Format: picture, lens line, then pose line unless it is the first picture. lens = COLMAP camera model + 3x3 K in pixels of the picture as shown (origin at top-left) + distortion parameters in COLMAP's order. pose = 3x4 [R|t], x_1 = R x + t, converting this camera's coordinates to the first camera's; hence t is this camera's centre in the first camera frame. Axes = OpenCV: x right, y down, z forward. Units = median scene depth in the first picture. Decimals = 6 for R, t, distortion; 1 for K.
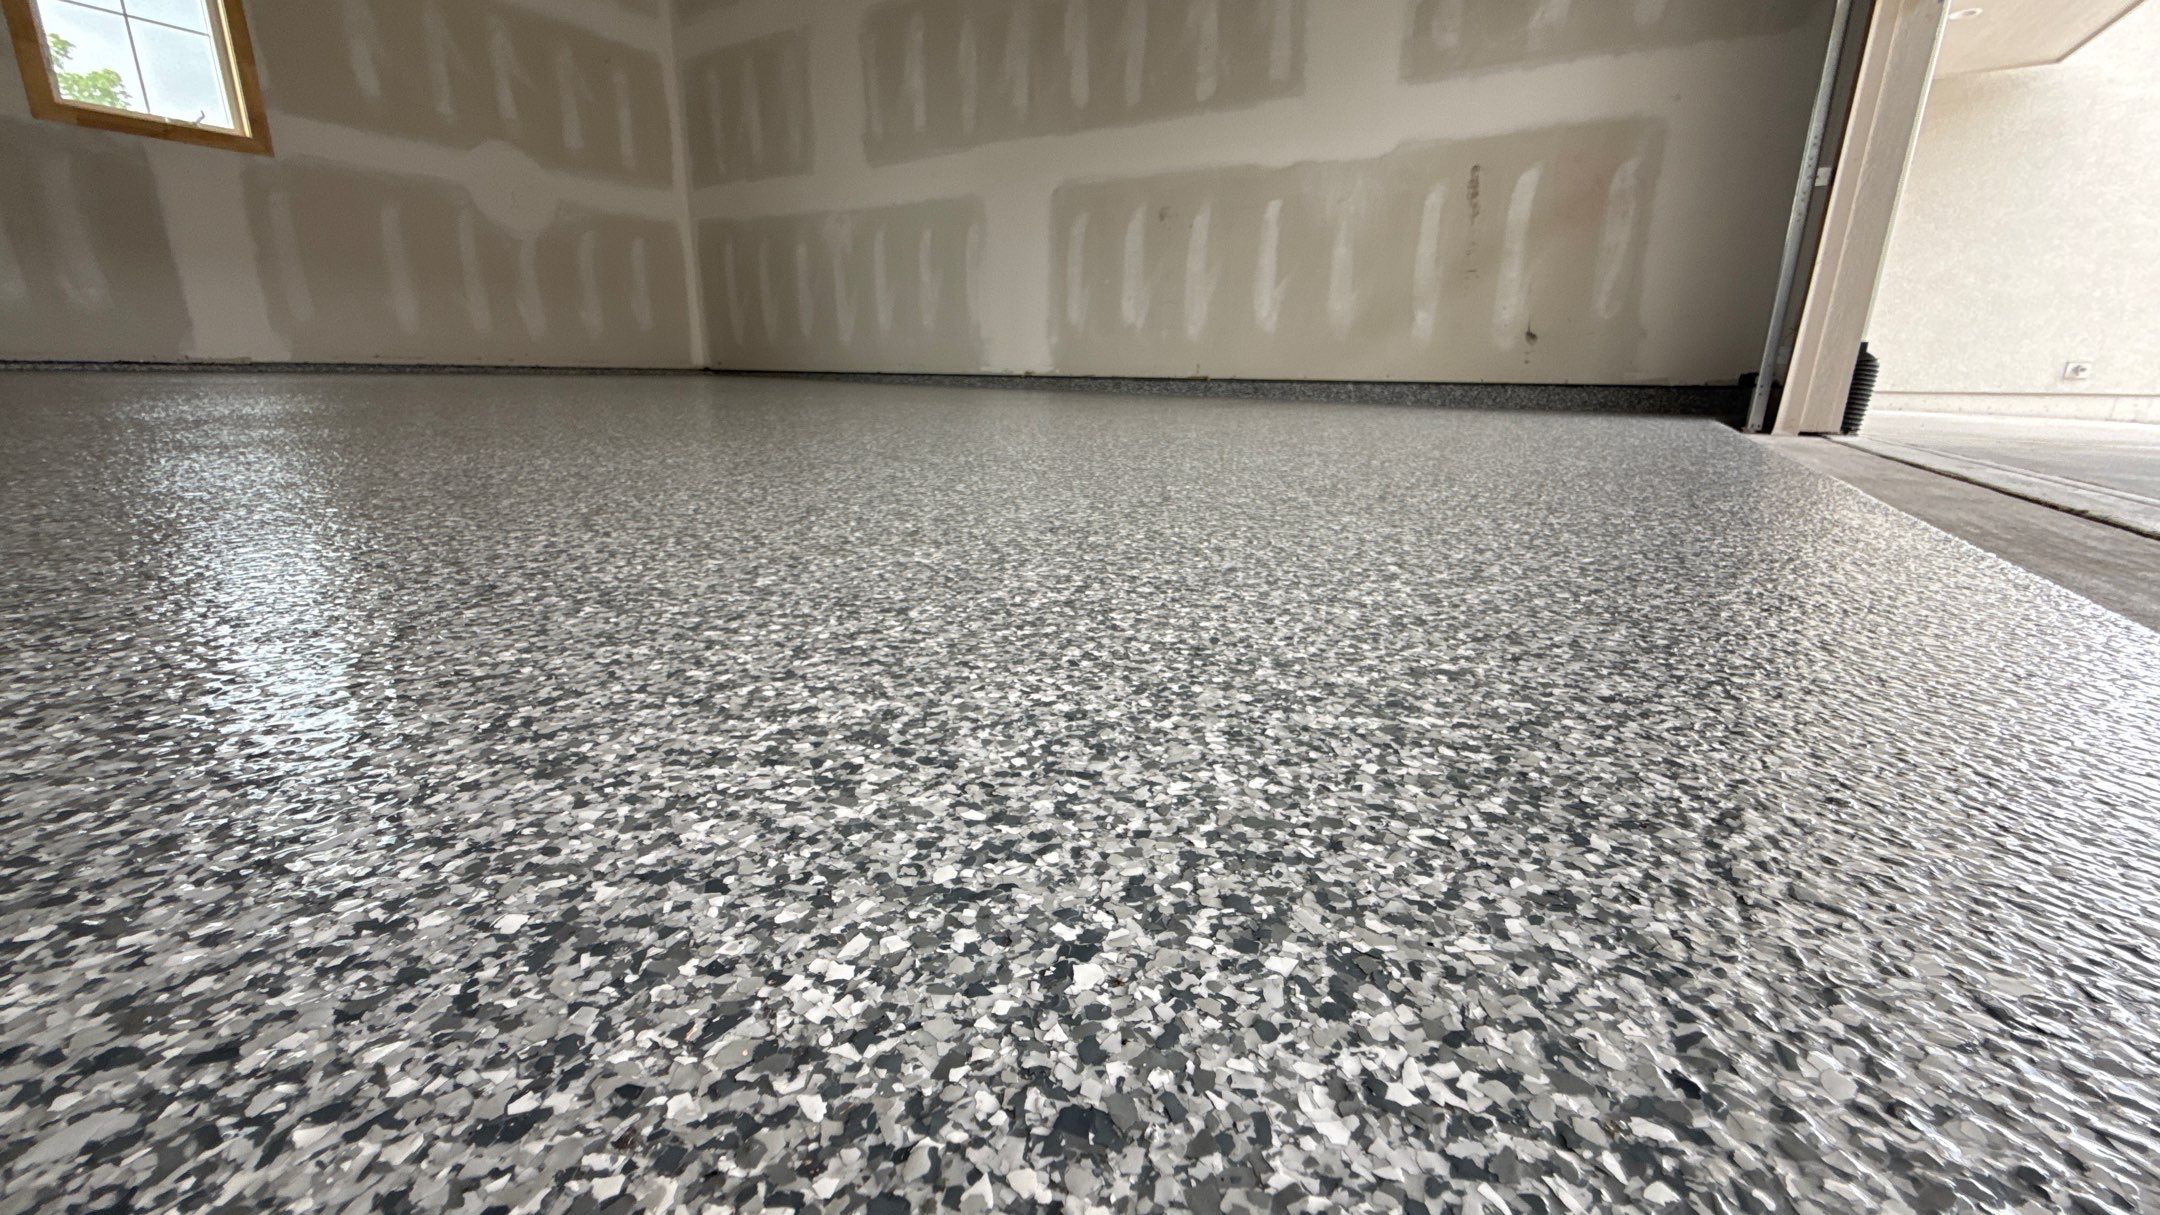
lens RADIAL K [[866.0, 0, 1081.9], [0, 866.0, 607.7], [0, 0, 1]] dist [0.002979, -0.000600]
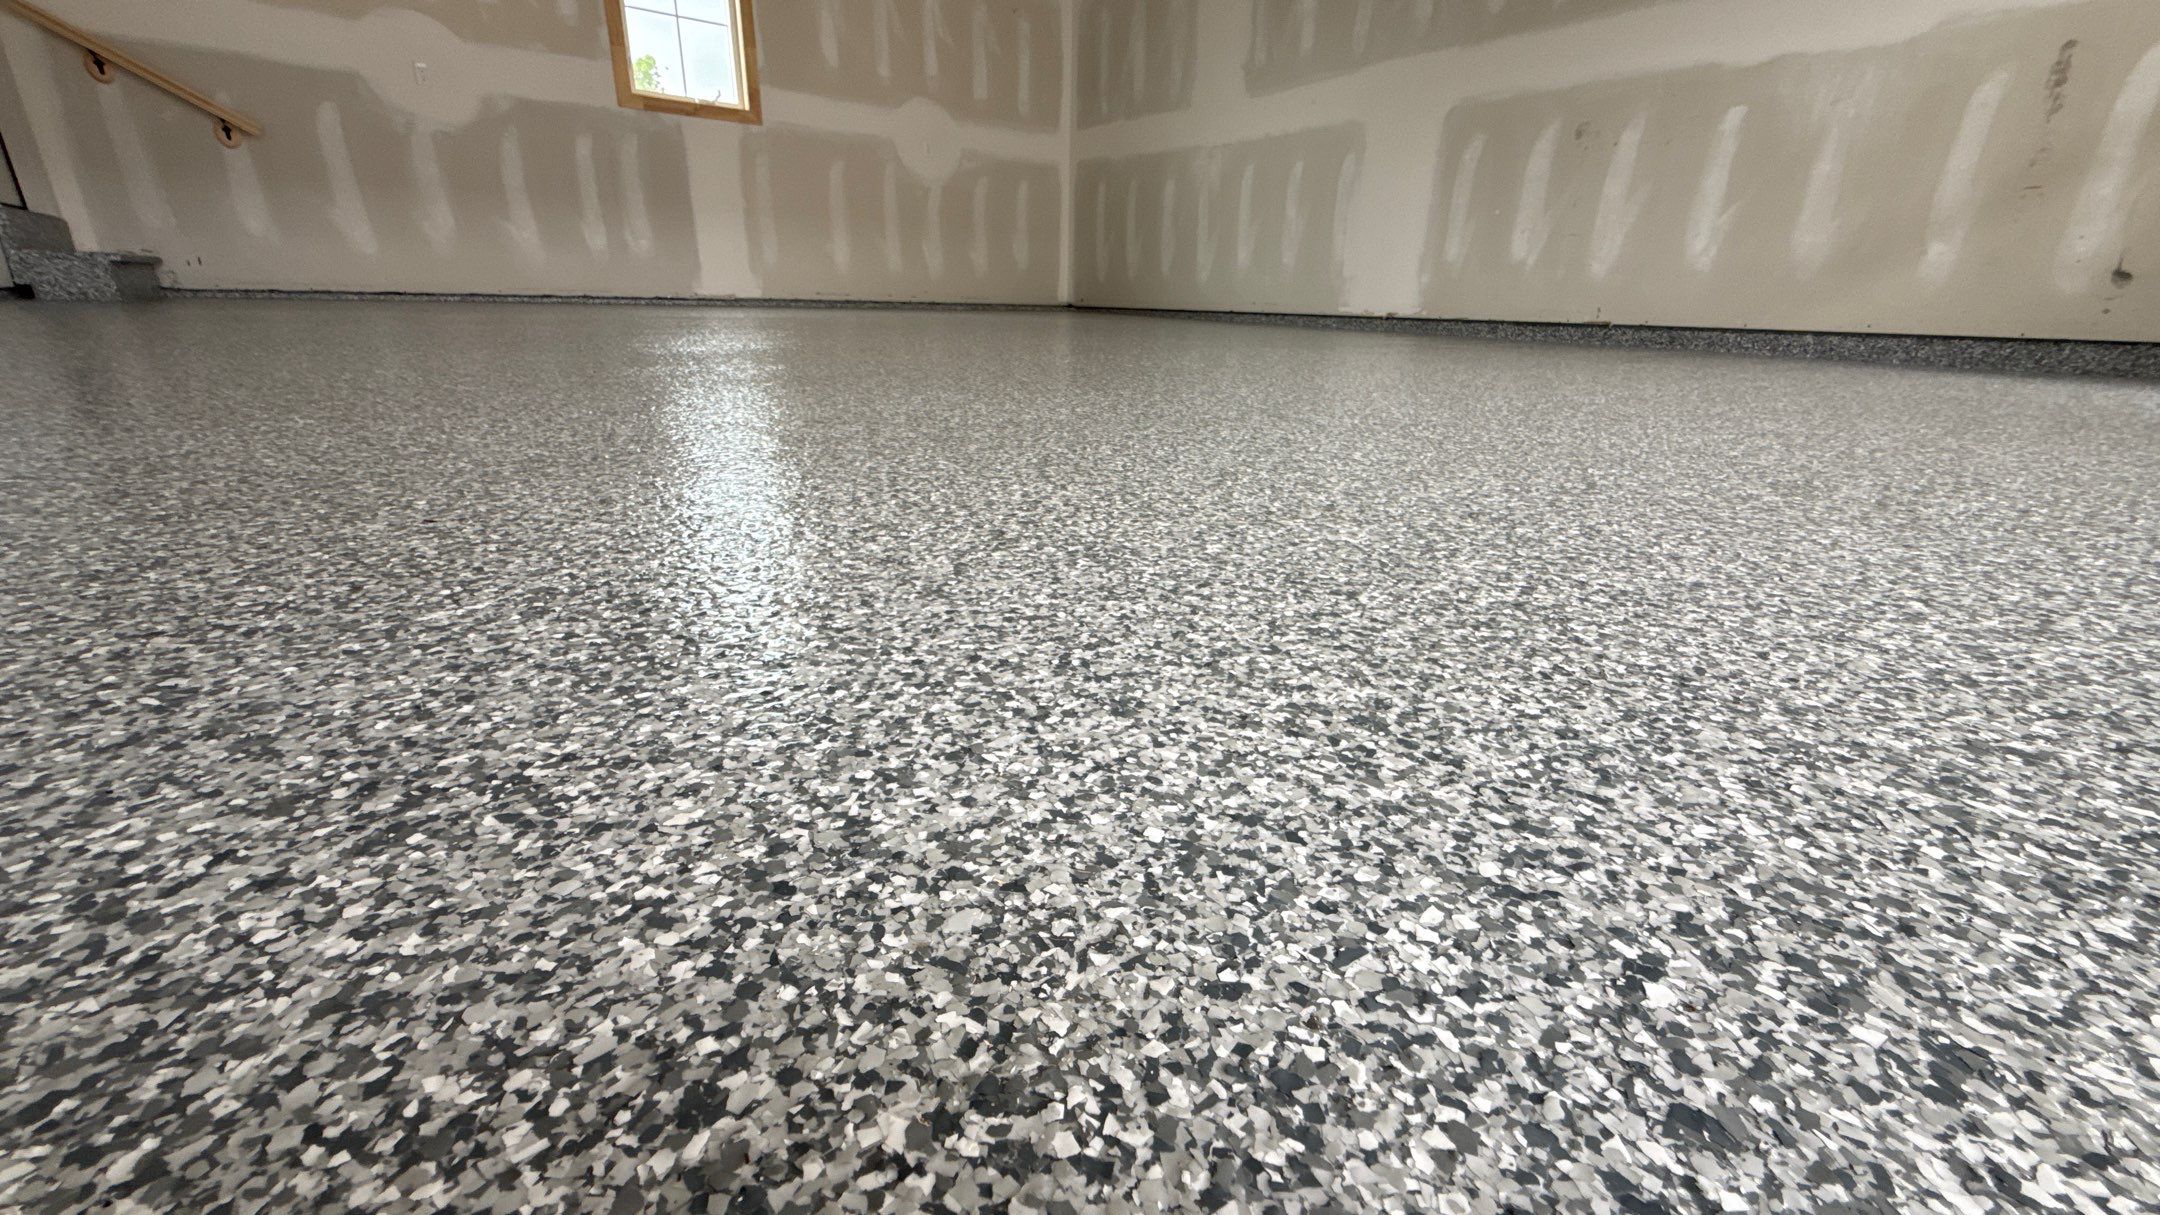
lens RADIAL K [[866.0, 0, 1079.7], [0, 866.0, 609.6], [0, 0, 1]] dist [0.002979, -0.000600]
pose [[0.931335, 0.129742, -0.340269, -0.105030], [-0.105099, 0.990384, 0.089964, -0.027190], [0.348669, -0.048025, 0.936015, -0.084914]]
